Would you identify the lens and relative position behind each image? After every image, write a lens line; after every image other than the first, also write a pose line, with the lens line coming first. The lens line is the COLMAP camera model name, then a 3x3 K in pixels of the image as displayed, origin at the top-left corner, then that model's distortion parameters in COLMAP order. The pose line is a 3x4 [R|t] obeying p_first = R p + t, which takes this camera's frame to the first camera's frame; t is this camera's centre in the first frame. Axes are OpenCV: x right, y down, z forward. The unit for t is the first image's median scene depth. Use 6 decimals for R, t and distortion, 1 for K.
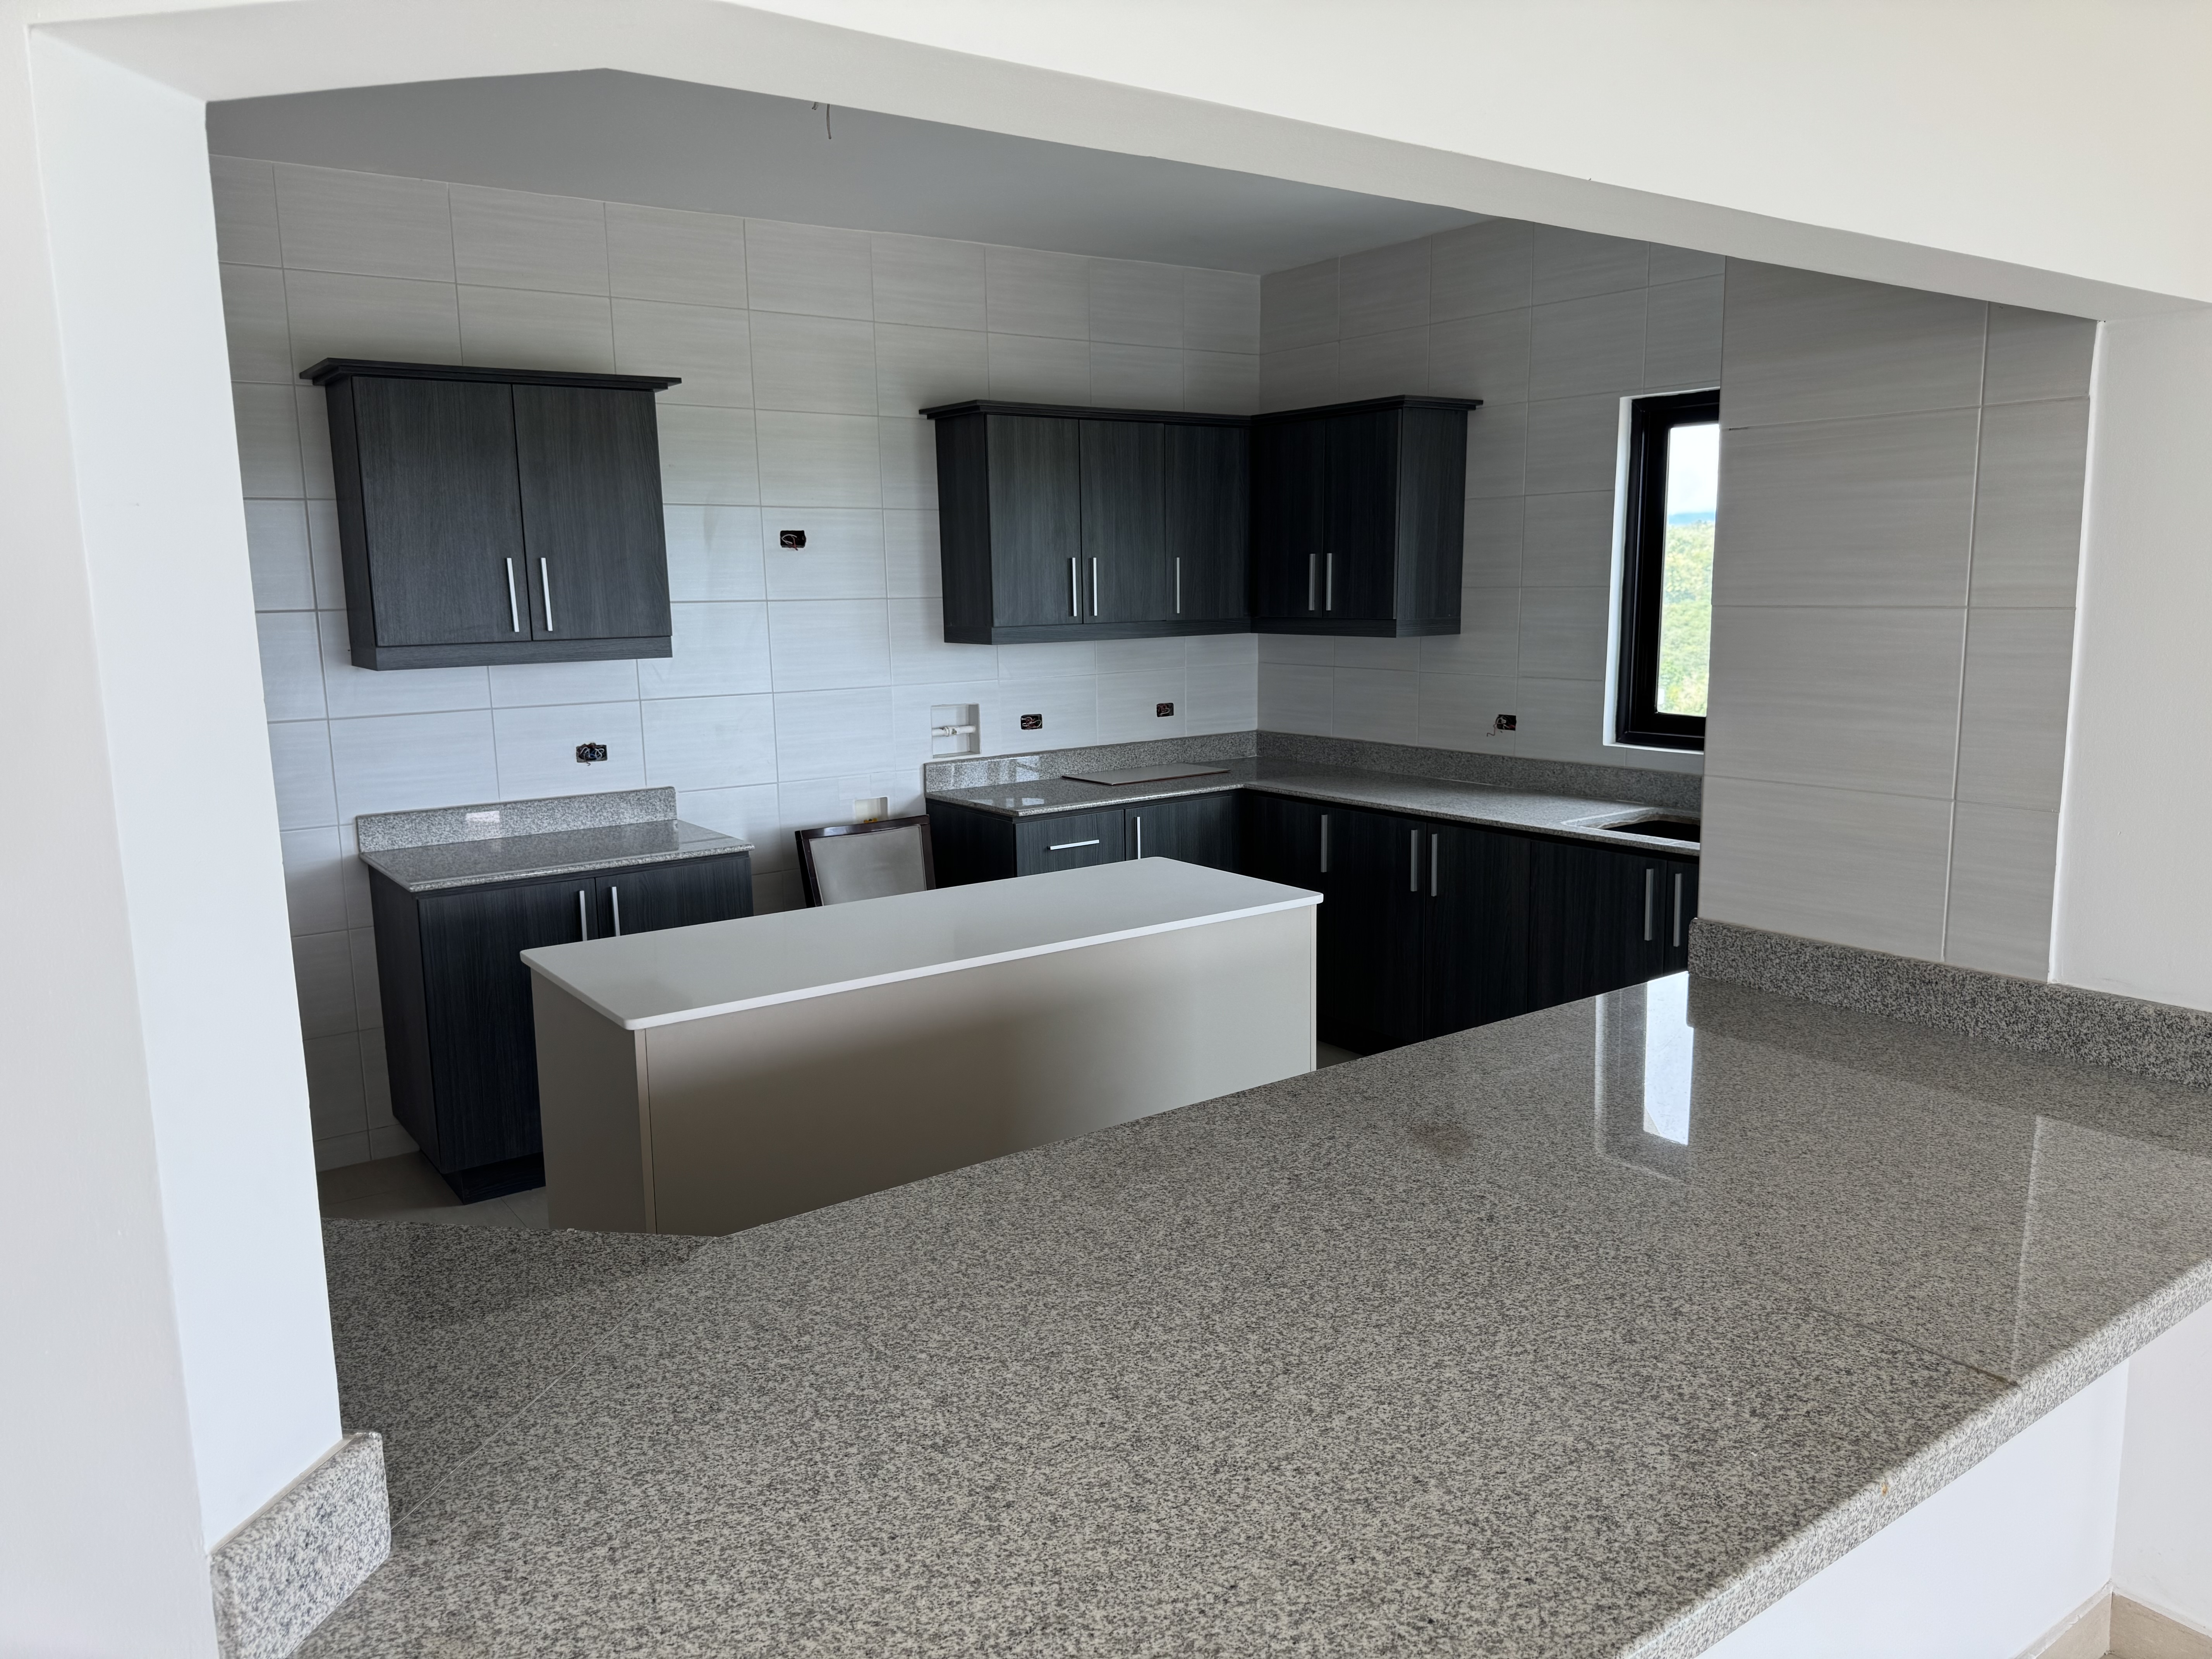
lens RADIAL K [[1544.9, 0, 1106.0], [0, 1544.9, 829.5], [0, 0, 1]] dist [0.134617, -0.210174]
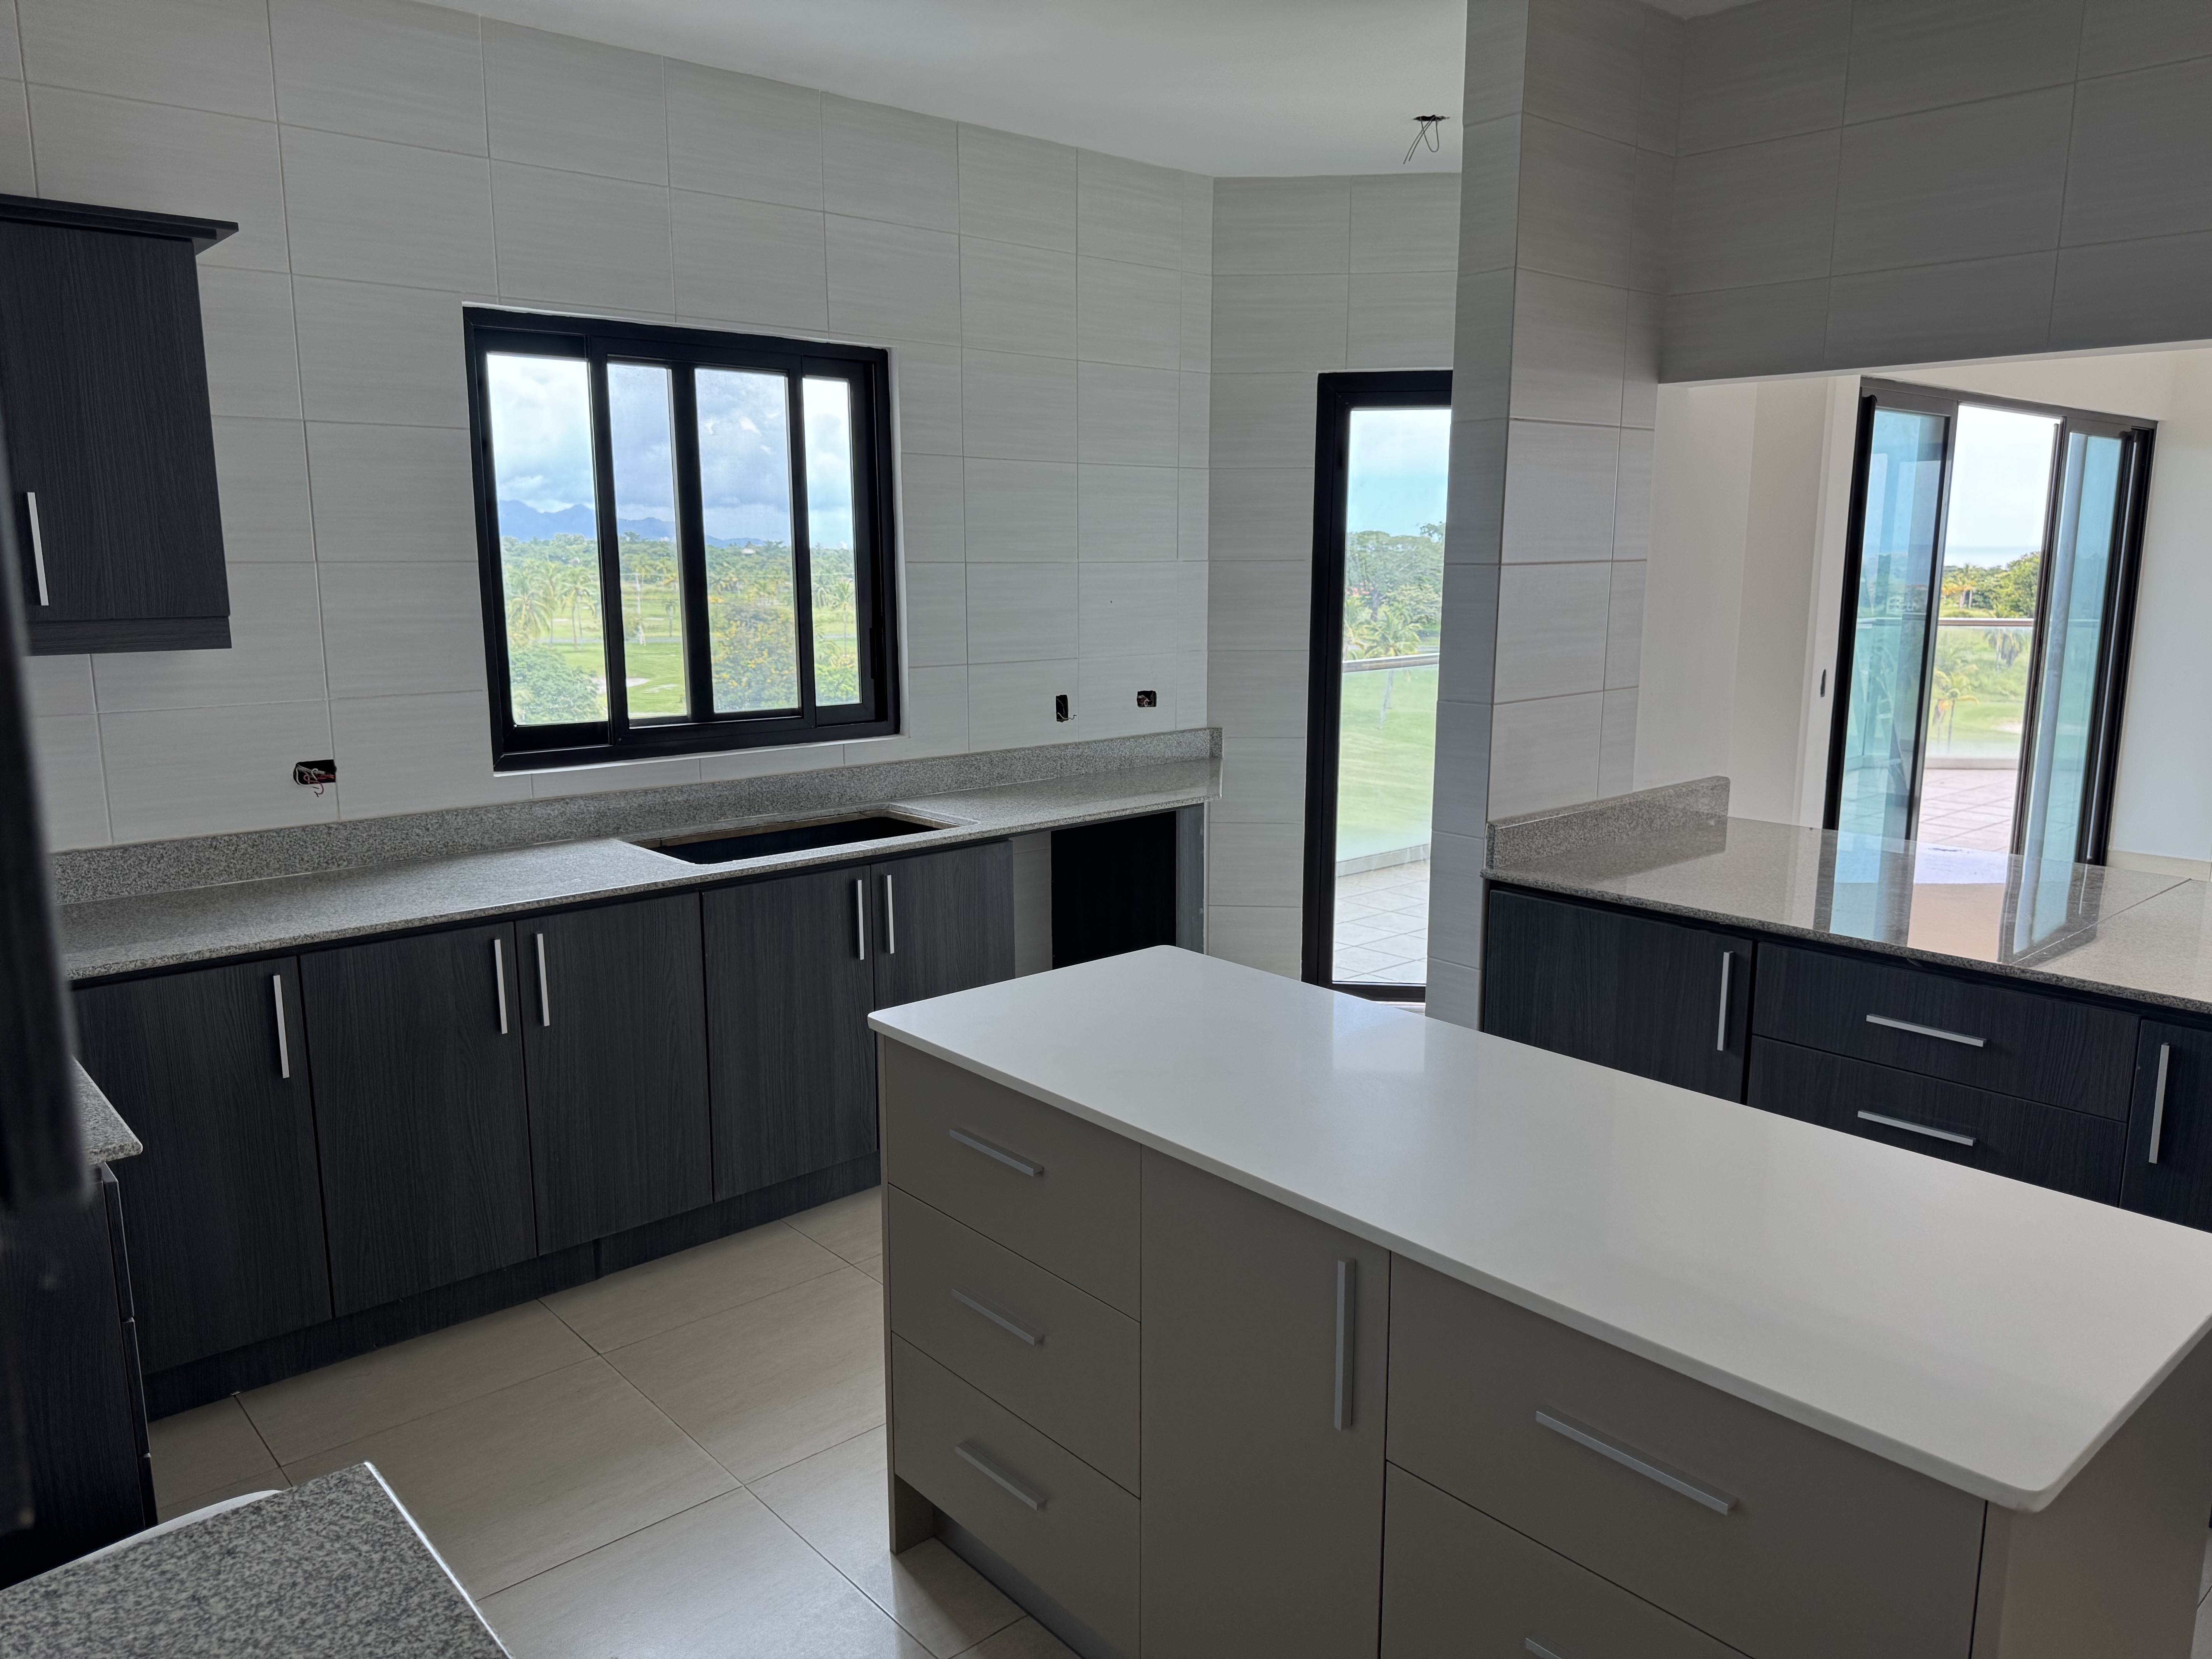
lens RADIAL K [[1553.7, 0, 1106.0], [0, 1553.7, 829.5], [0, 0, 1]] dist [0.083562, -0.104208]
pose [[-0.093756, -0.162772, 0.982199, -0.448171], [0.166813, 0.970030, 0.176678, -0.115125], [-0.981521, 0.180408, -0.063793, 0.788698]]
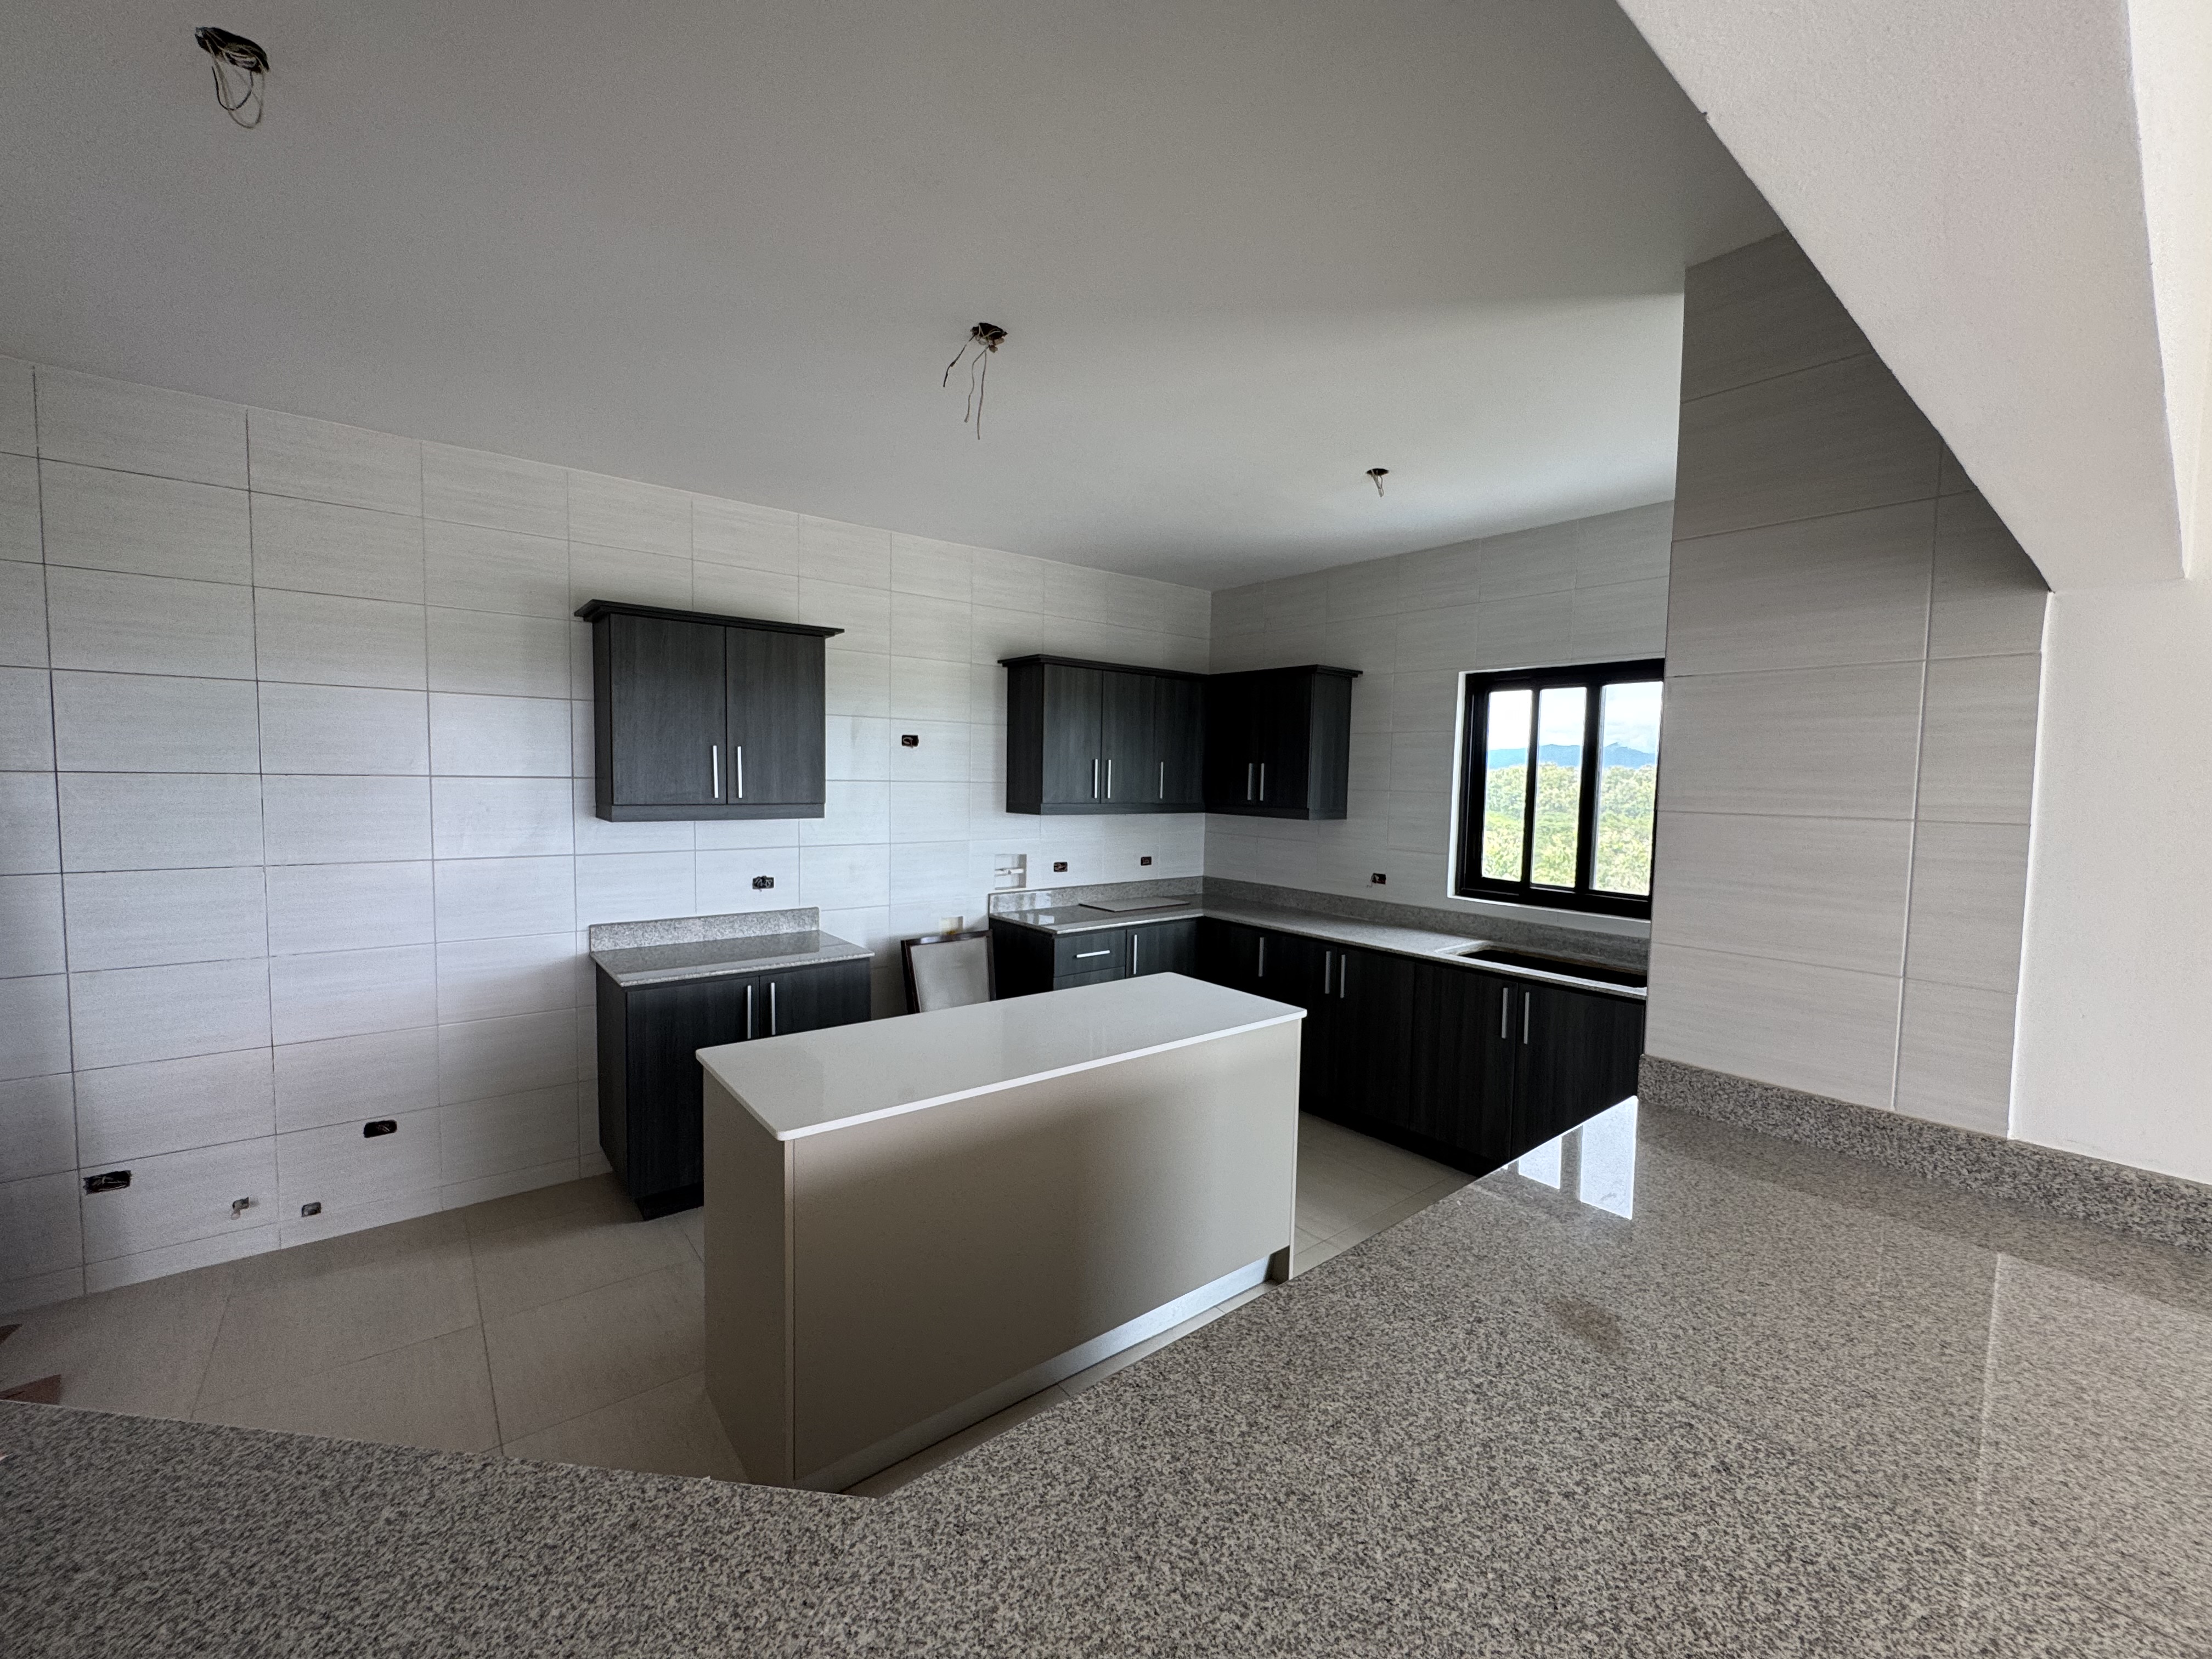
lens RADIAL K [[886.3, 0, 1104.6], [0, 886.3, 827.9], [0, 0, 1]] dist [-0.000342, 0.000922]
pose [[0.998242, 0.033368, 0.048989, -0.056702], [-0.028096, 0.994116, -0.104614, -0.021875], [-0.052191, 0.103053, 0.993306, 0.168376]]
